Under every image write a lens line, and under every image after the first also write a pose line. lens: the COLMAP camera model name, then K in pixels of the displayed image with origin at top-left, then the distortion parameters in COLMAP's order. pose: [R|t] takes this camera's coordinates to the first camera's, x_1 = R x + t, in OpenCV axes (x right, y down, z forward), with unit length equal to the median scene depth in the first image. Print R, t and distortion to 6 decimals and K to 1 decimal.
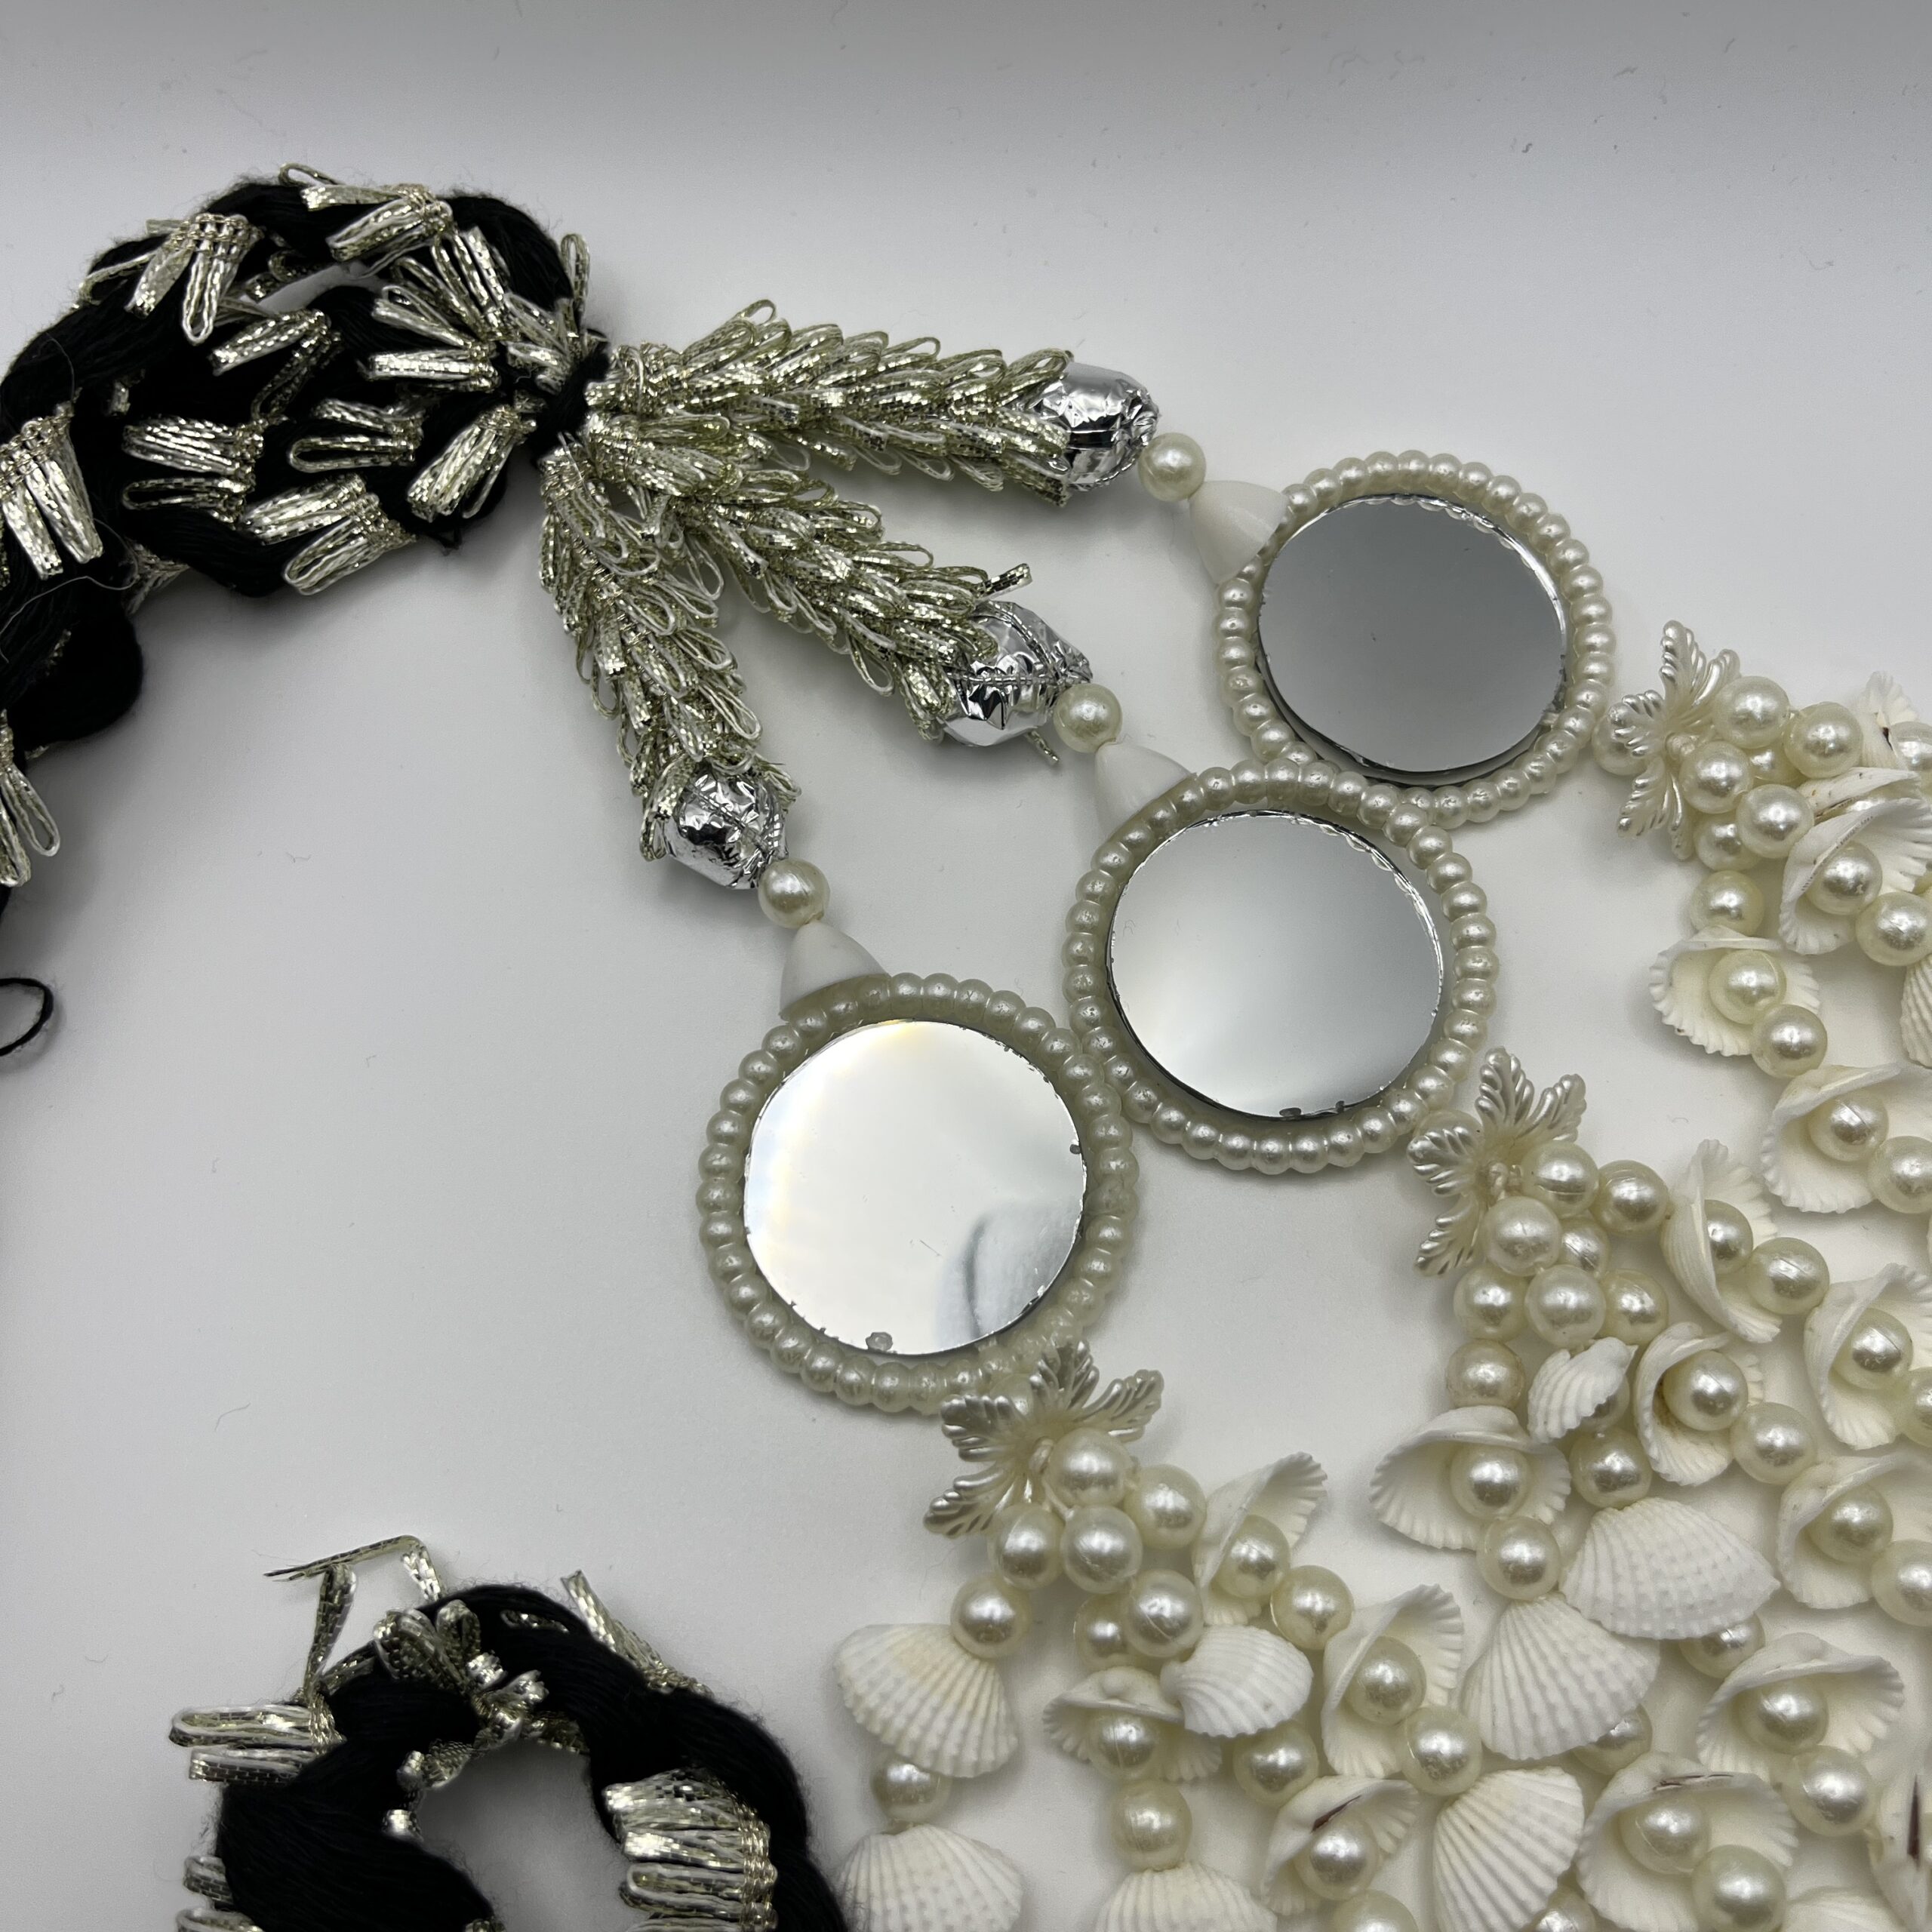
lens RADIAL K [[2030.0, 0, 948.3], [0, 2030.0, 966.1], [0, 0, 1]] dist [-0.011389, 0.000000]
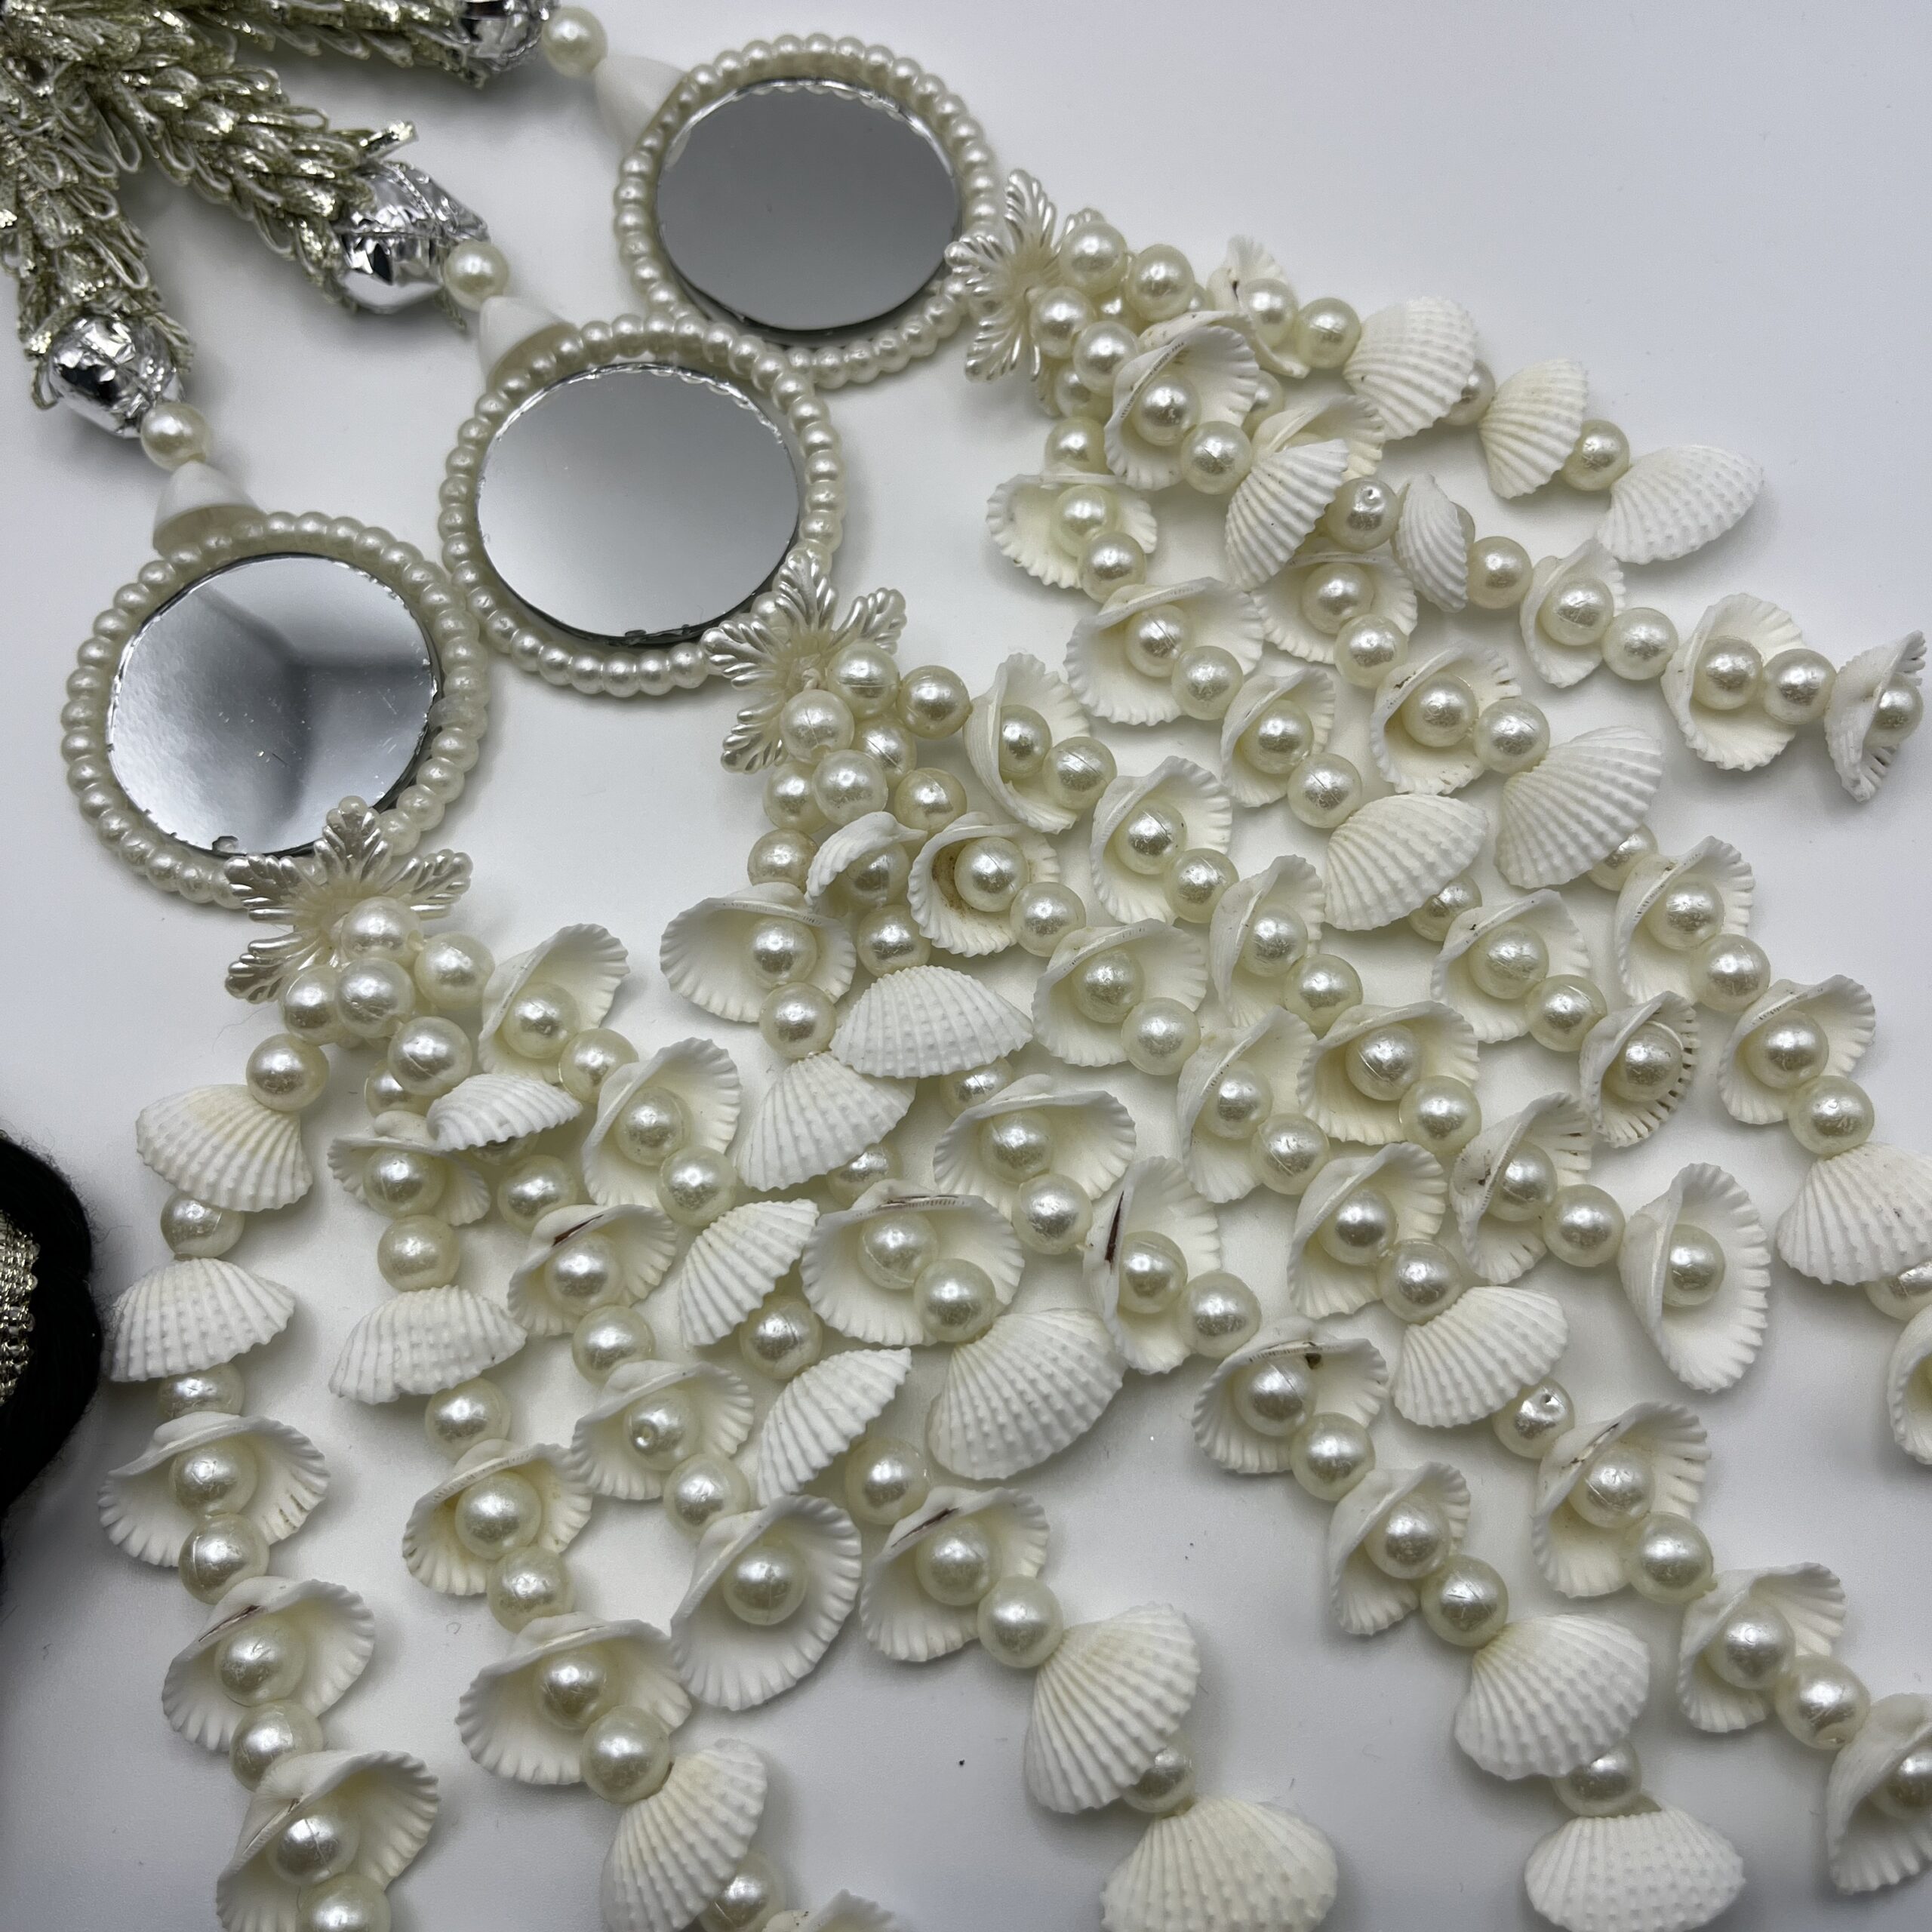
lens RADIAL K [[2030.0, 0, 997.8], [0, 2030.0, 988.9], [0, 0, 1]] dist [-0.011389, 0.000000]
pose [[0.999709, -0.002501, 0.023978, 0.325594], [0.001541, 0.999200, 0.039967, 0.210214], [-0.024059, -0.039919, 0.998913, -0.052599]]
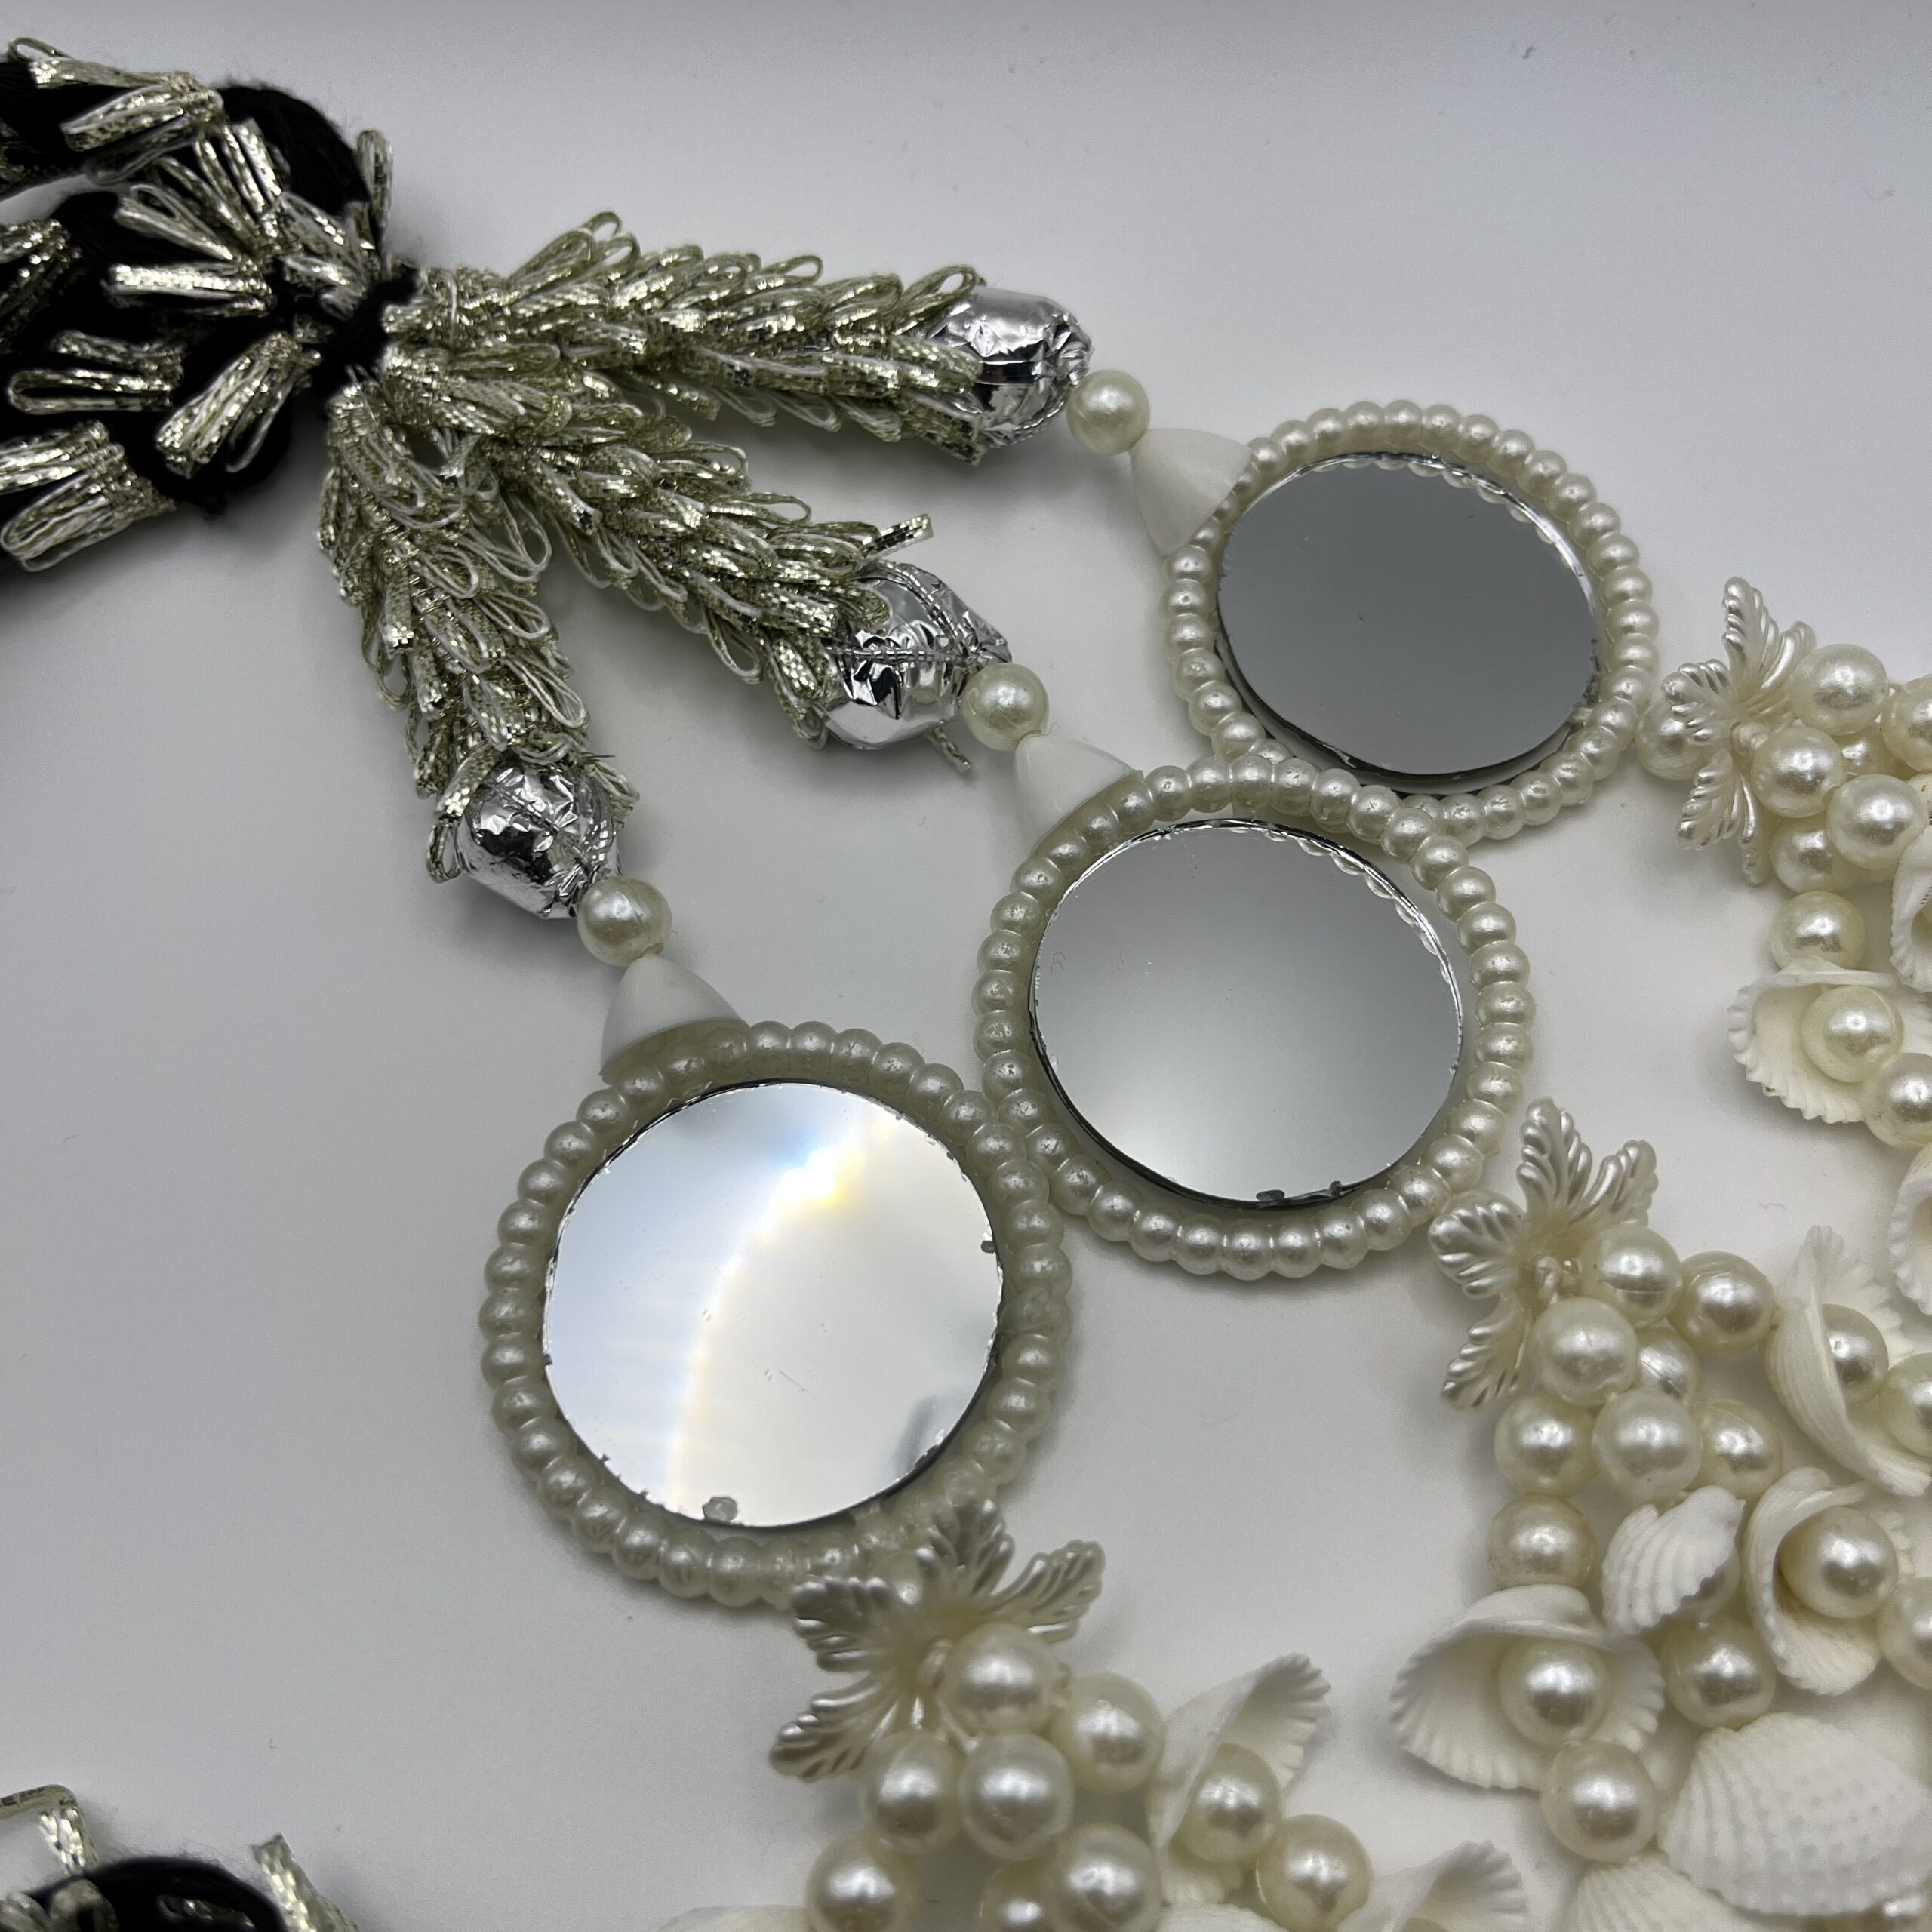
lens RADIAL K [[2030.0, 0, 973.2], [0, 2030.0, 975.3], [0, 0, 1]] dist [-0.011389, 0.000000]
pose [[0.999595, -0.001457, 0.028422, 0.035684], [0.004317, 0.994897, -0.100802, 0.065012], [-0.028130, 0.100884, 0.994500, 0.236388]]
